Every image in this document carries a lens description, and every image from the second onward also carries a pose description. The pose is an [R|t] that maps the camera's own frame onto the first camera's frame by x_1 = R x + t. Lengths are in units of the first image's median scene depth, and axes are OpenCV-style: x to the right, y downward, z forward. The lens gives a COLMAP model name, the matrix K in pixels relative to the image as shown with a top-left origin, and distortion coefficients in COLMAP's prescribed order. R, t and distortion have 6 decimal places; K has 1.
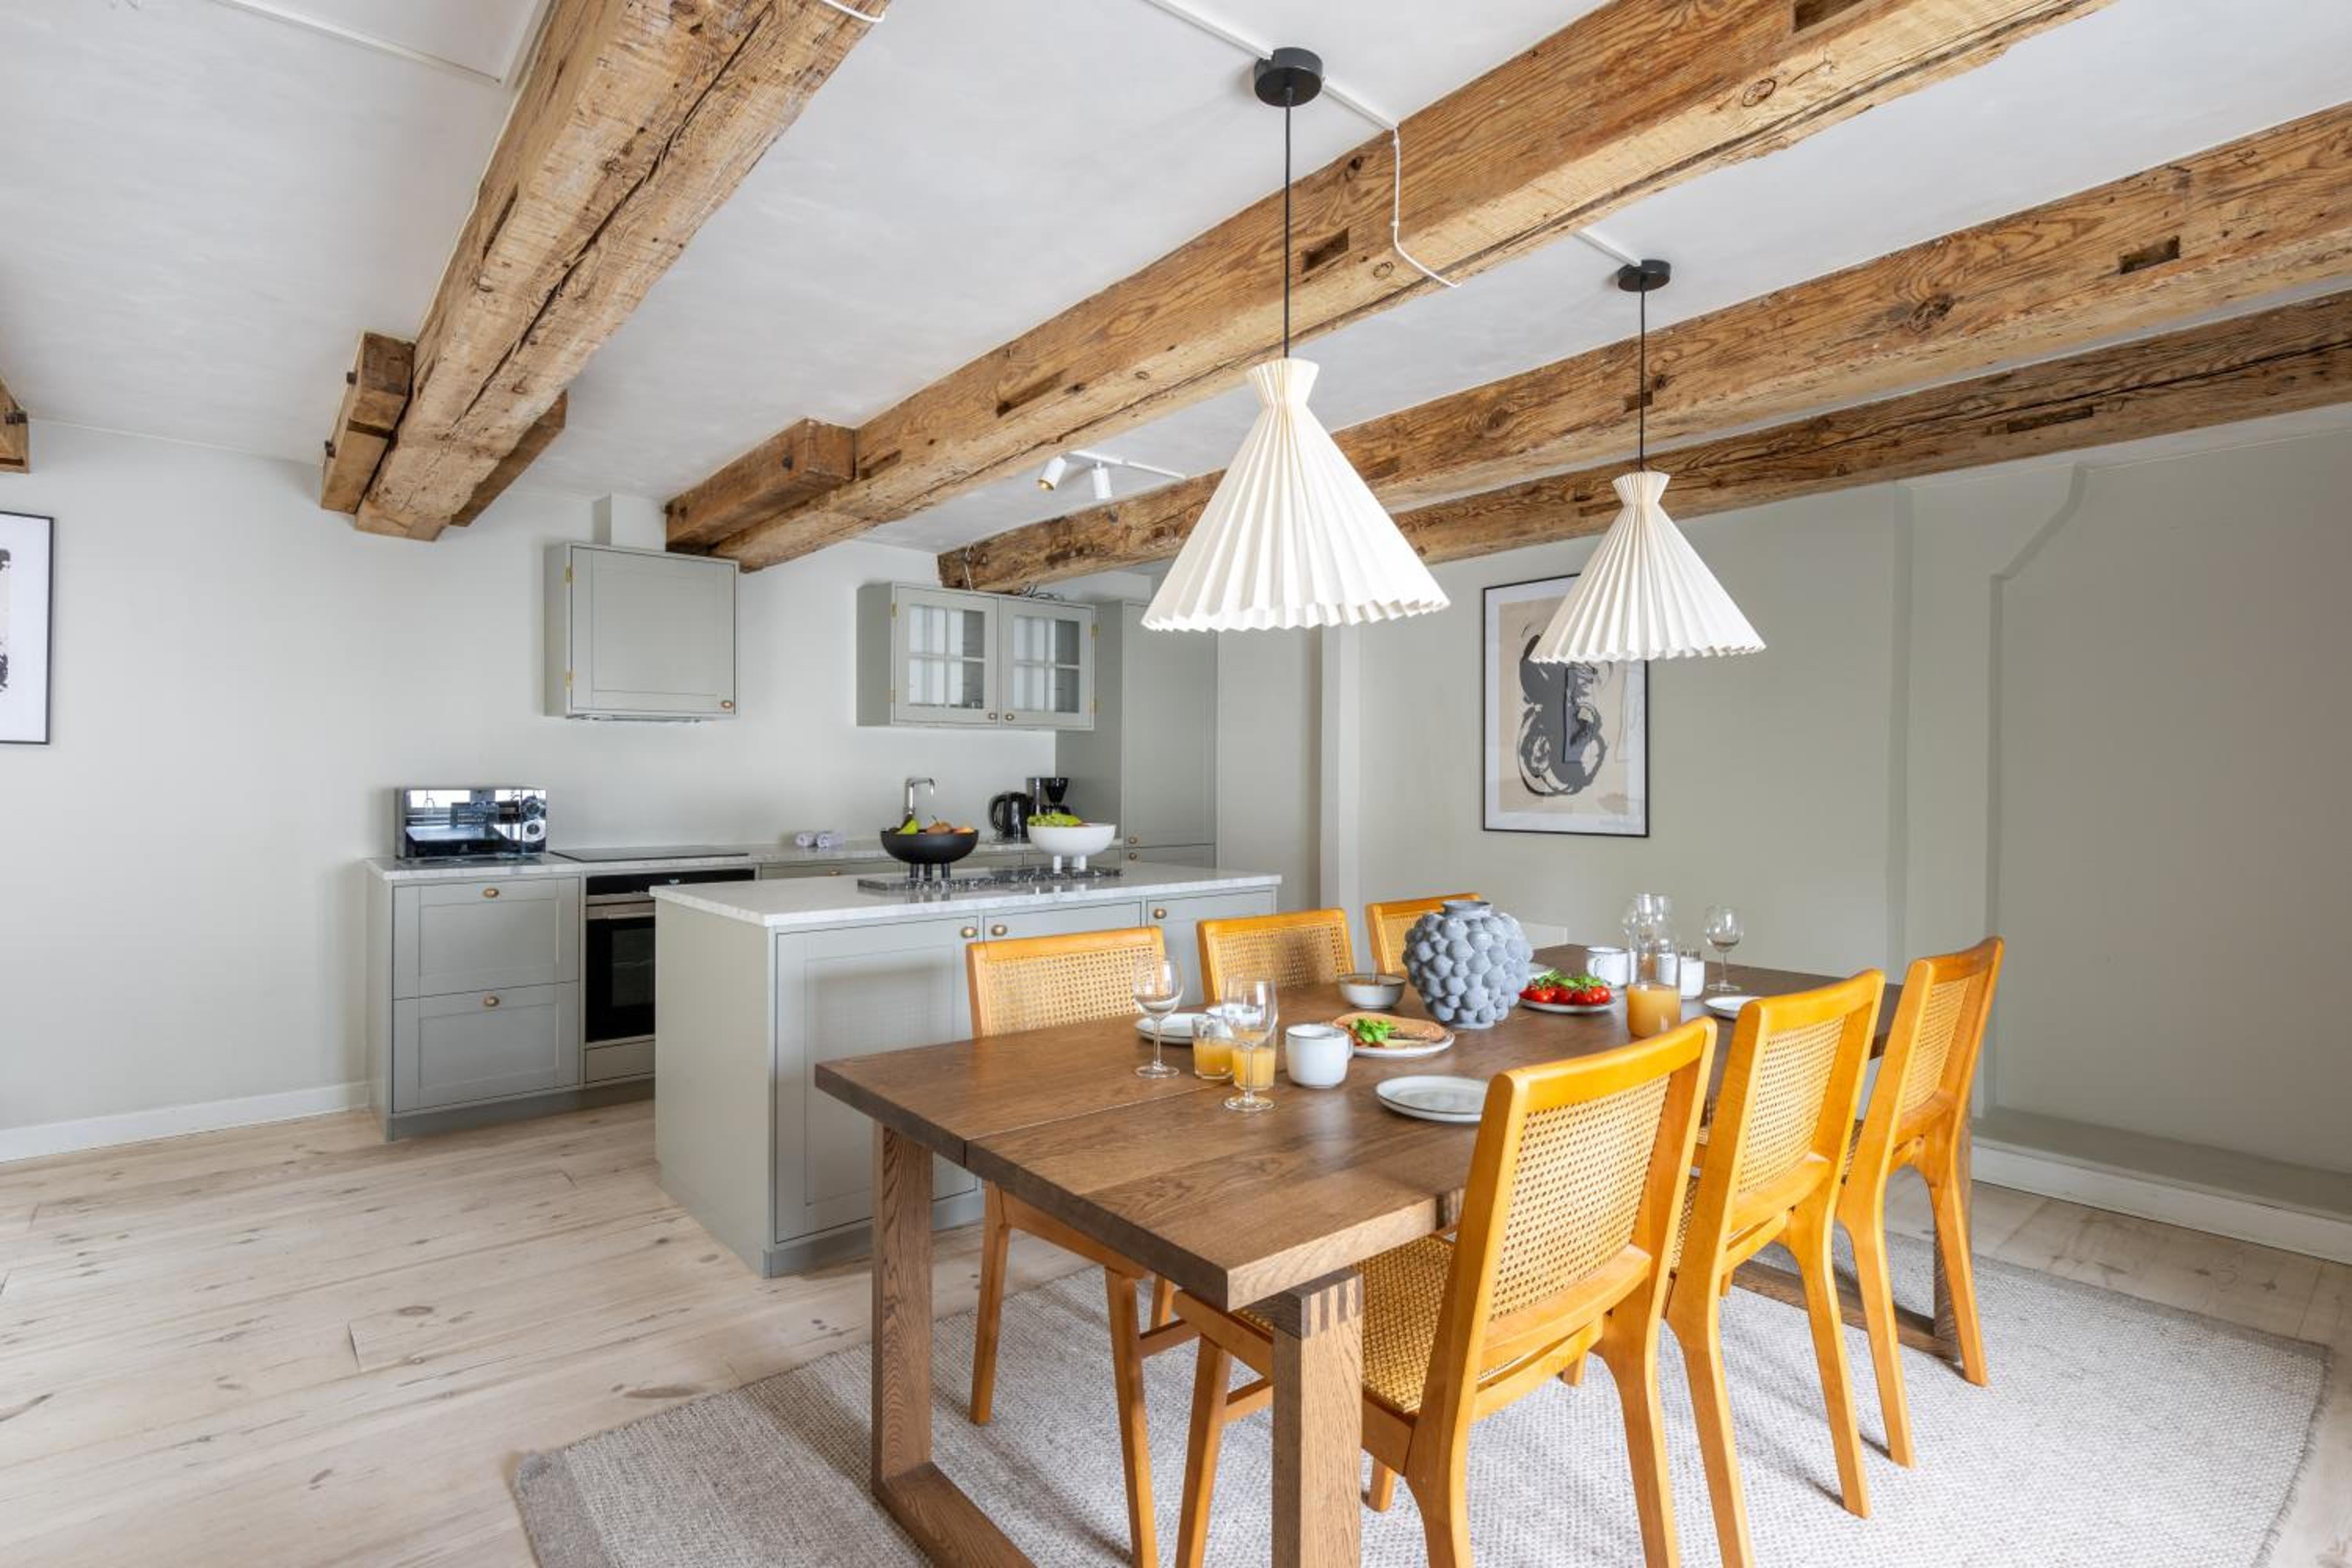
lens RADIAL K [[1149.3, 0, 1199.2], [0, 1149.3, 777.6], [0, 0, 1]] dist [-0.010988, 0.002341]
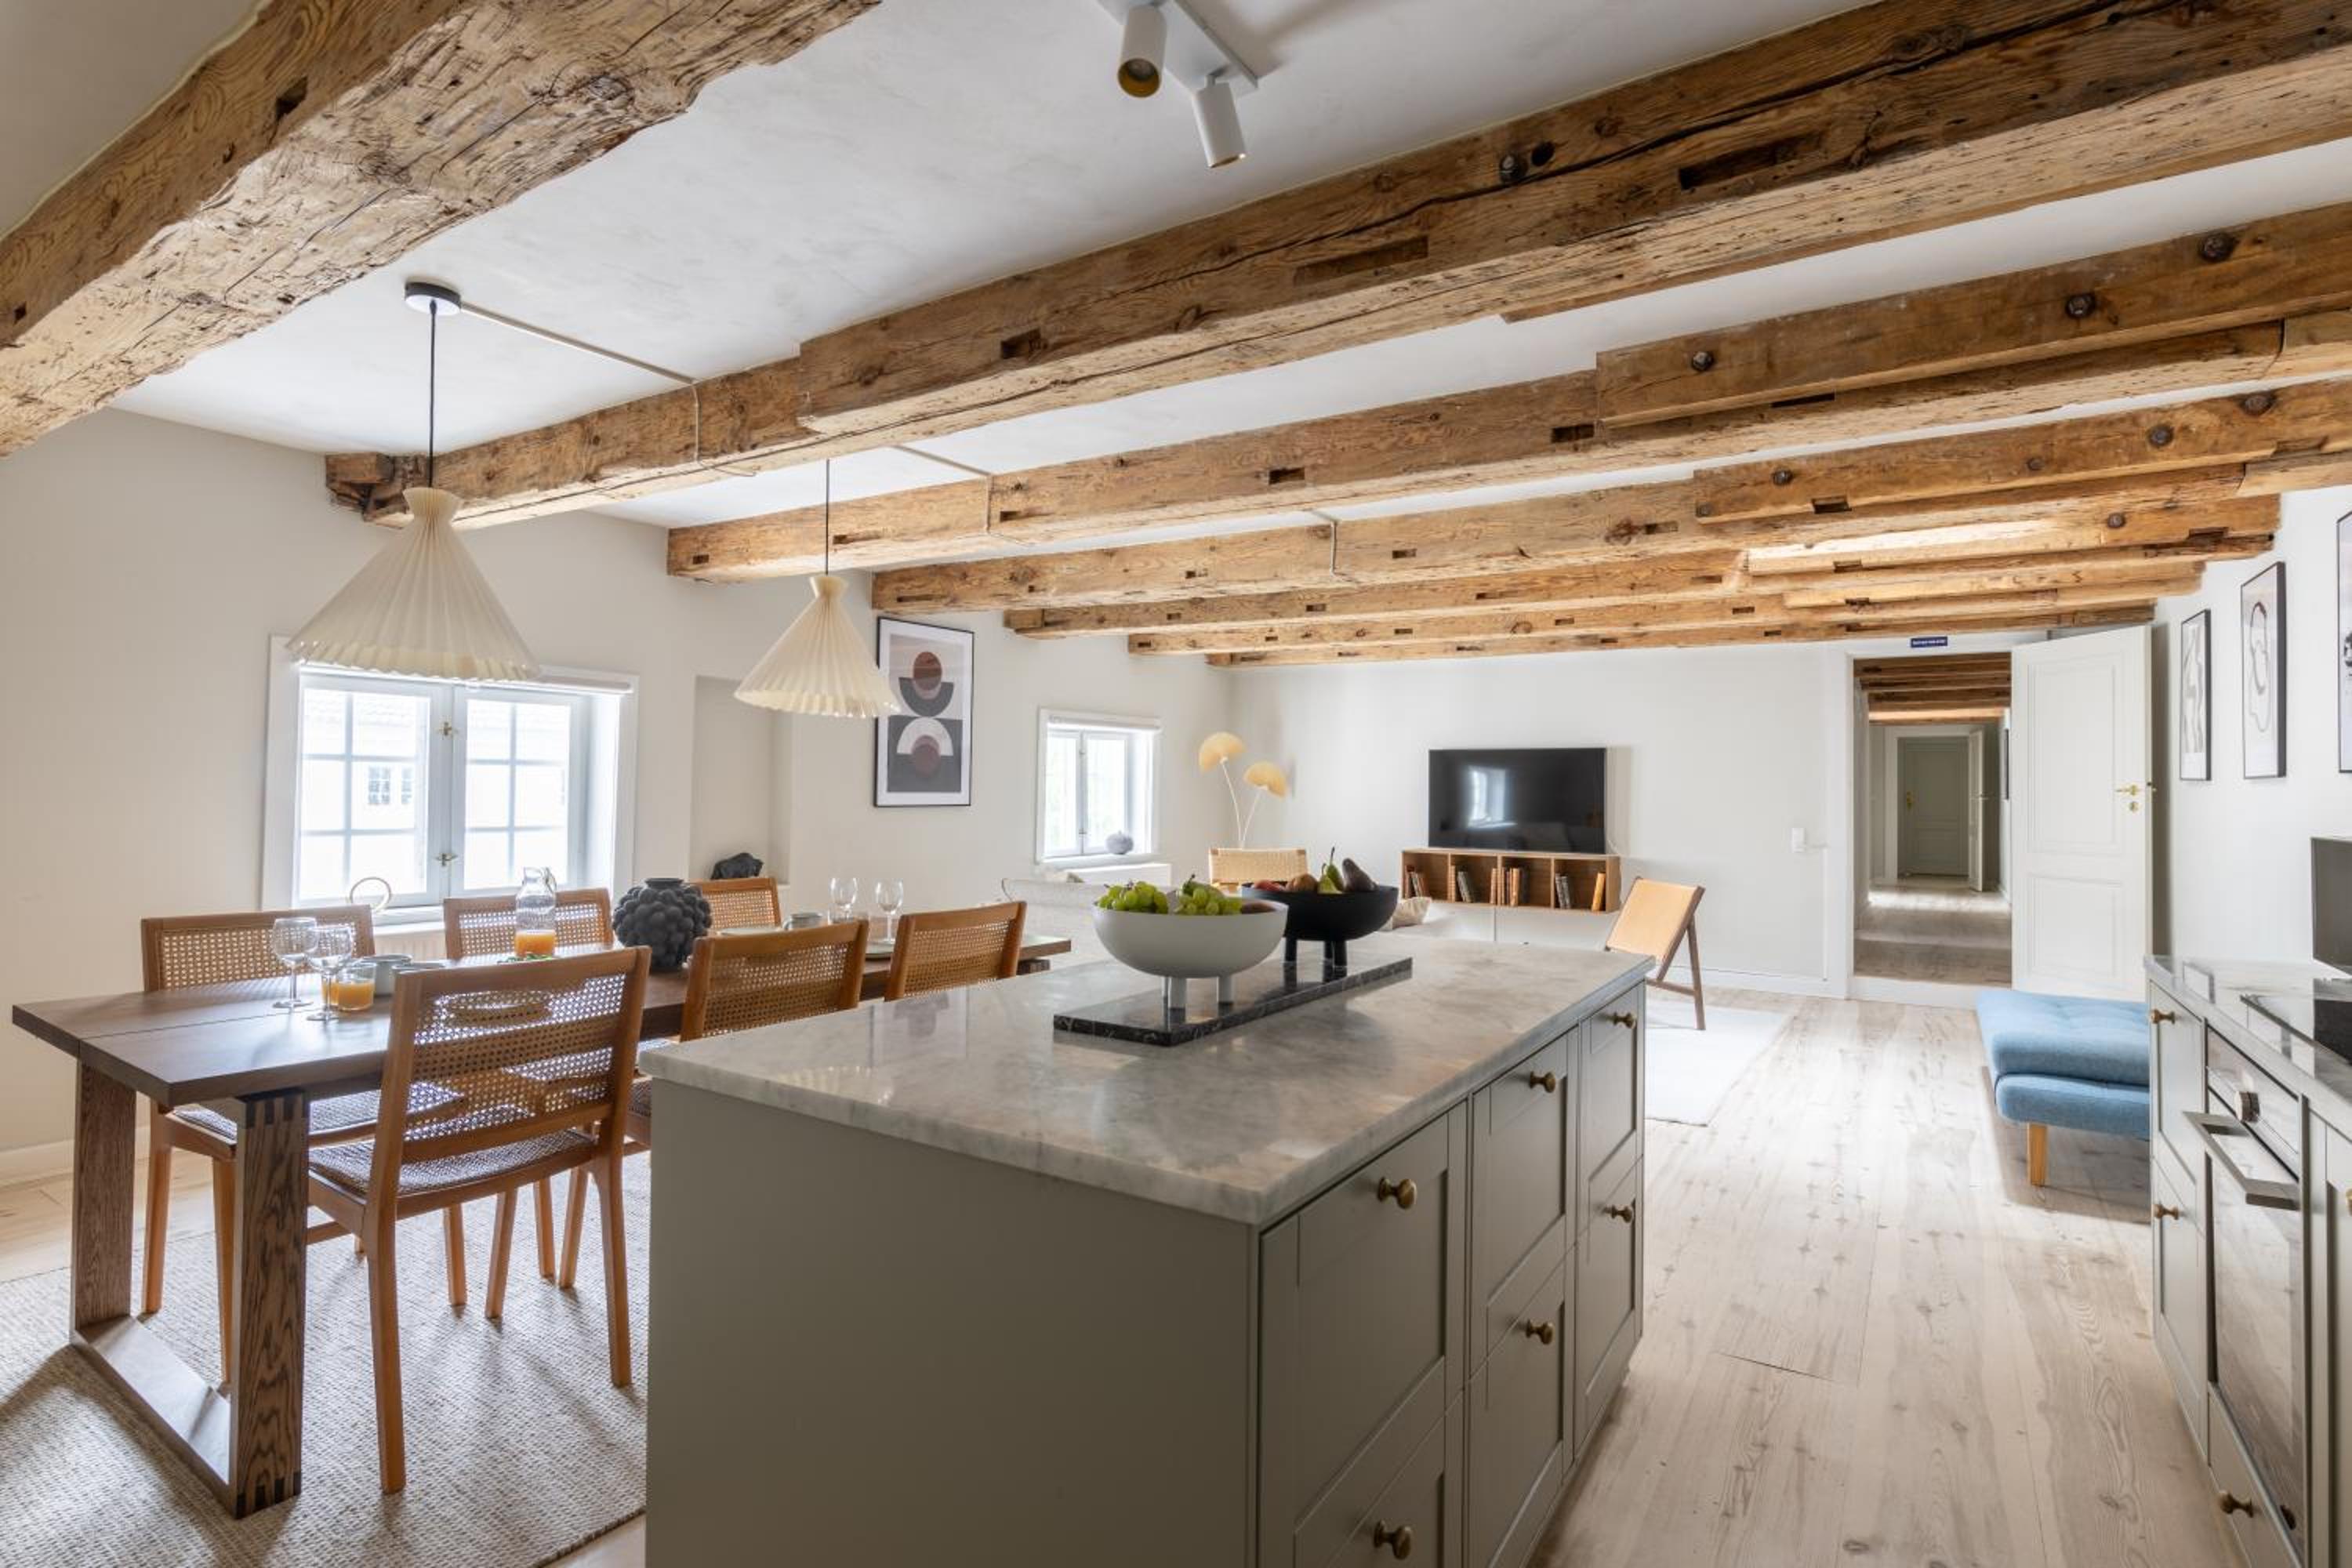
lens RADIAL K [[1089.2, 0, 1165.5], [0, 1089.2, 777.7], [0, 0, 1]] dist [-0.001647, -0.000944]
pose [[-0.968100, -0.018458, -0.249885, -0.007981], [-0.015579, 0.999788, -0.013495, -0.001836], [0.250081, -0.009172, -0.968181, 1.274992]]
